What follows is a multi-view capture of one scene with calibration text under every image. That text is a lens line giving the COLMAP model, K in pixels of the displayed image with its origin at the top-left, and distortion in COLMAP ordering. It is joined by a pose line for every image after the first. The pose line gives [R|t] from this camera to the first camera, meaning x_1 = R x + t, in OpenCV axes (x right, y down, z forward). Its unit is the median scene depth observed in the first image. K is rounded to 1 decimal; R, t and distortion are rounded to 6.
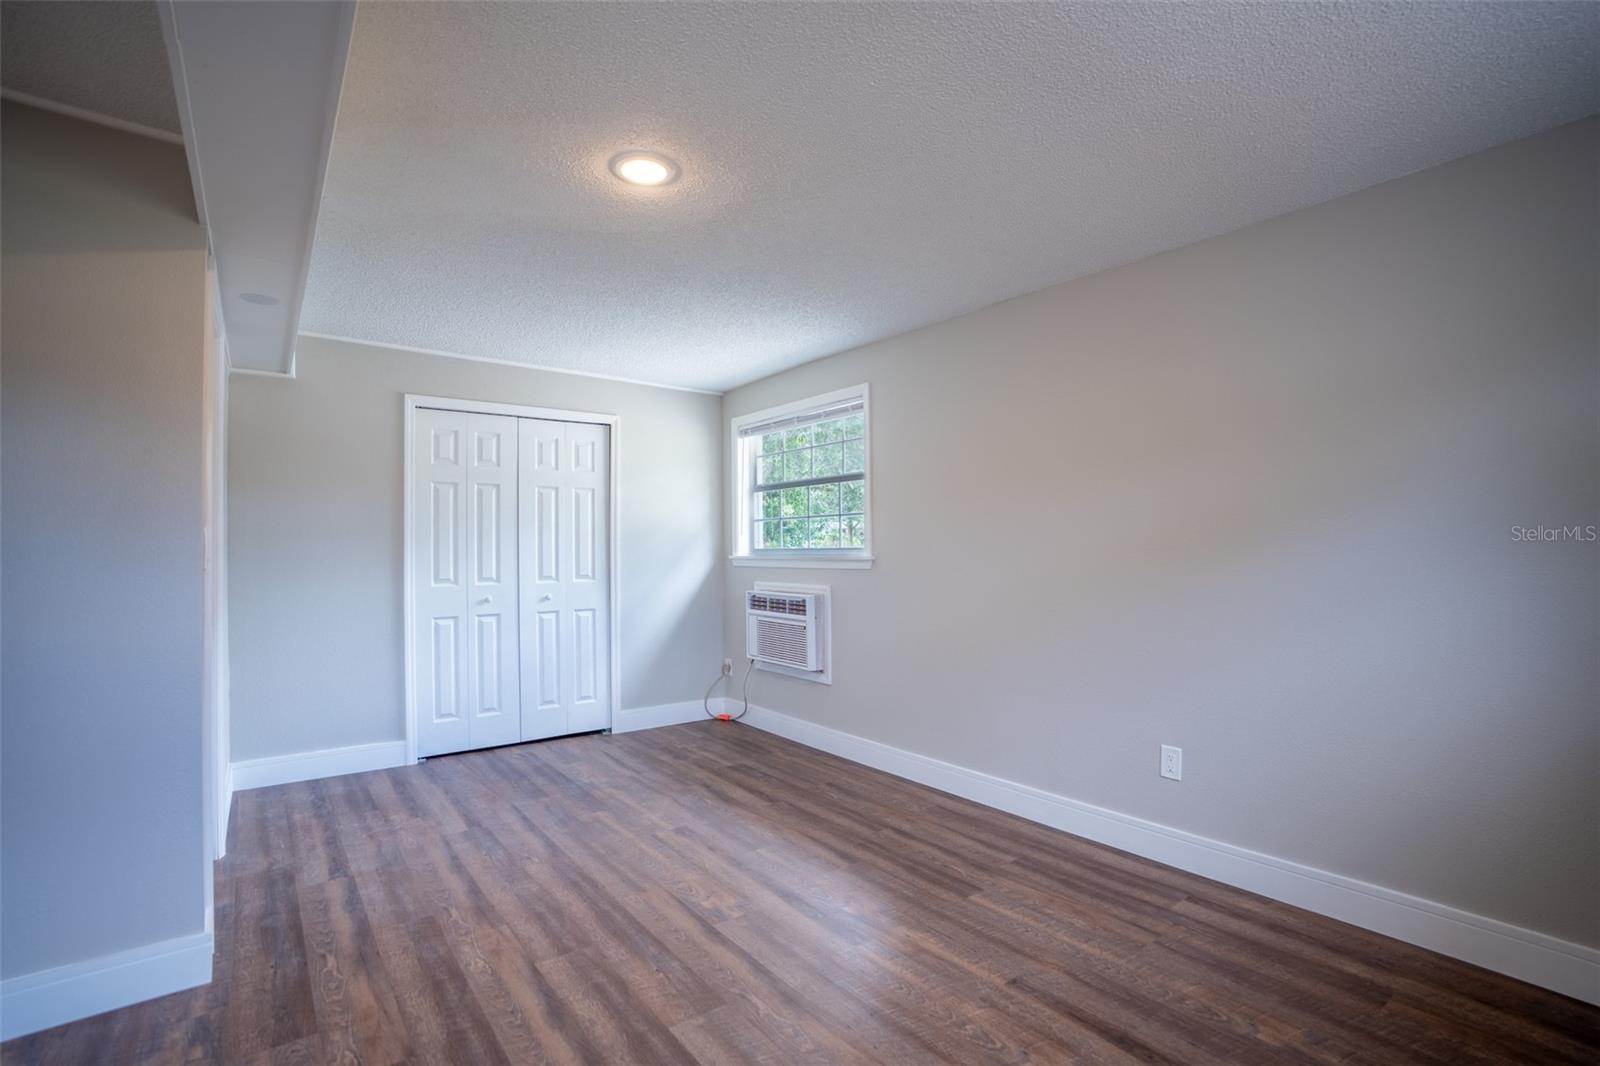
lens RADIAL K [[757.4, 0, 809.1], [0, 757.4, 542.7], [0, 0, 1]] dist [-0.020876, 0.004197]
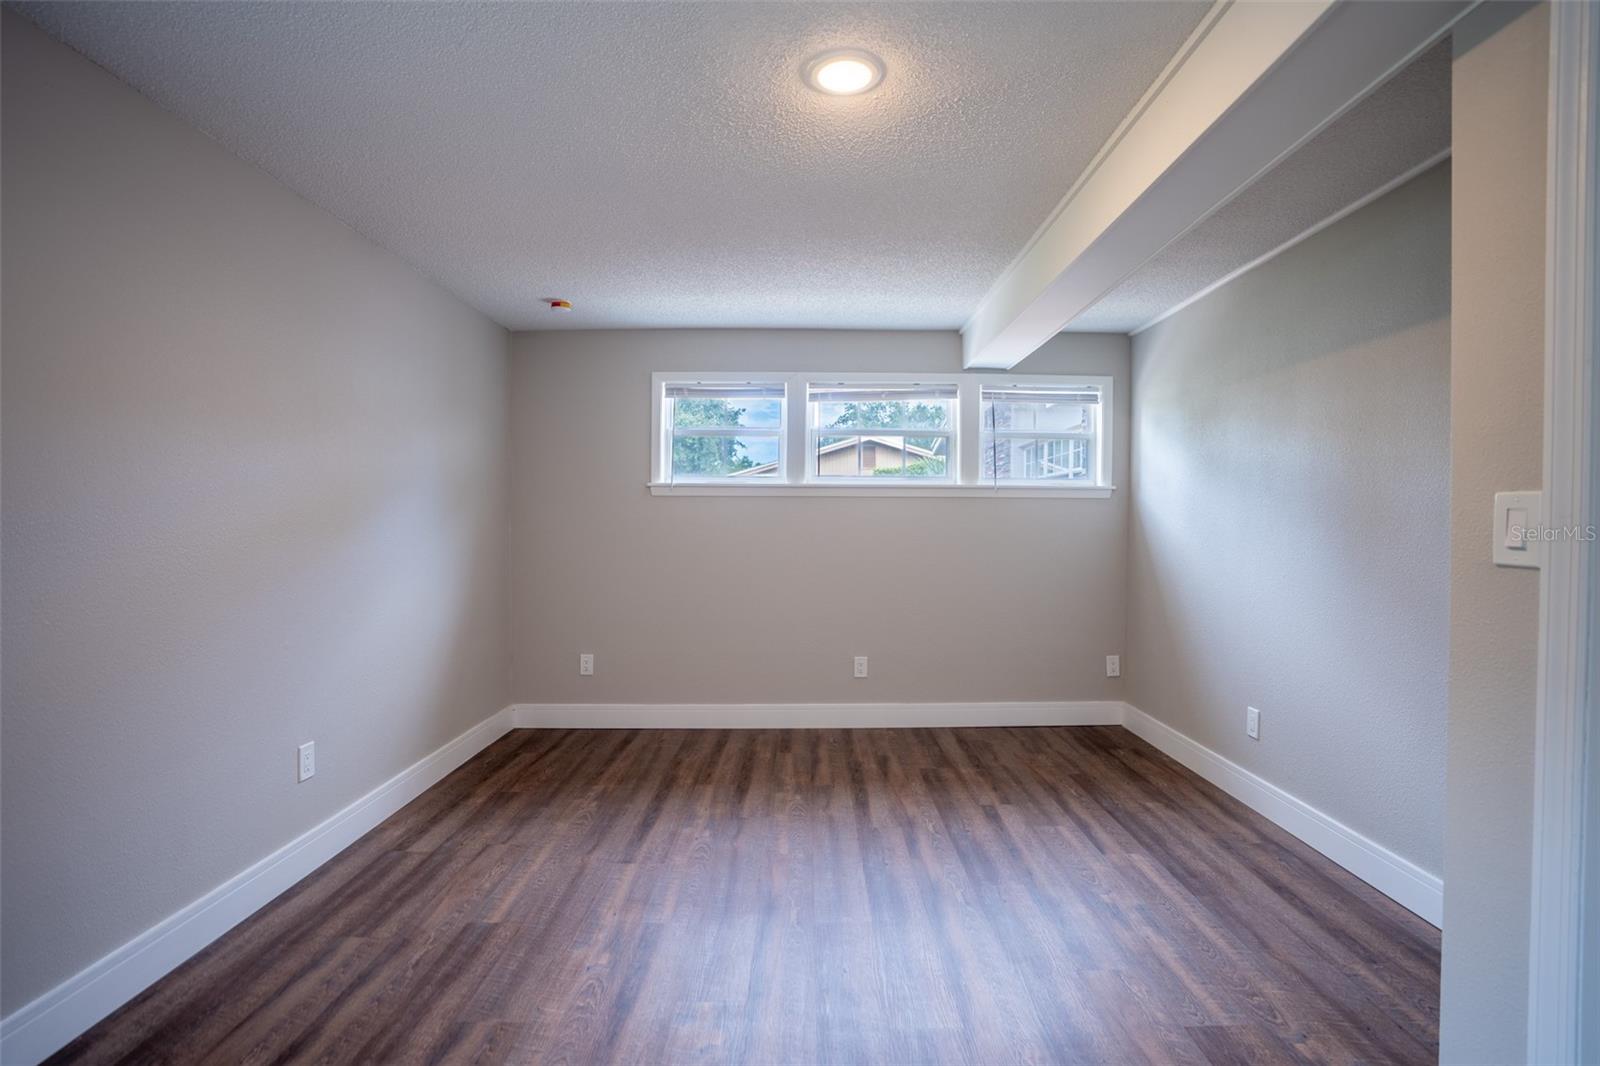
lens RADIAL K [[757.4, 0, 805.0], [0, 757.4, 529.3], [0, 0, 1]] dist [-0.020876, 0.004197]
pose [[-0.787430, -0.002230, 0.616400, -0.629355], [0.000421, 0.999991, 0.004156, 0.003861], [-0.616404, 0.003532, -0.787422, 1.495533]]
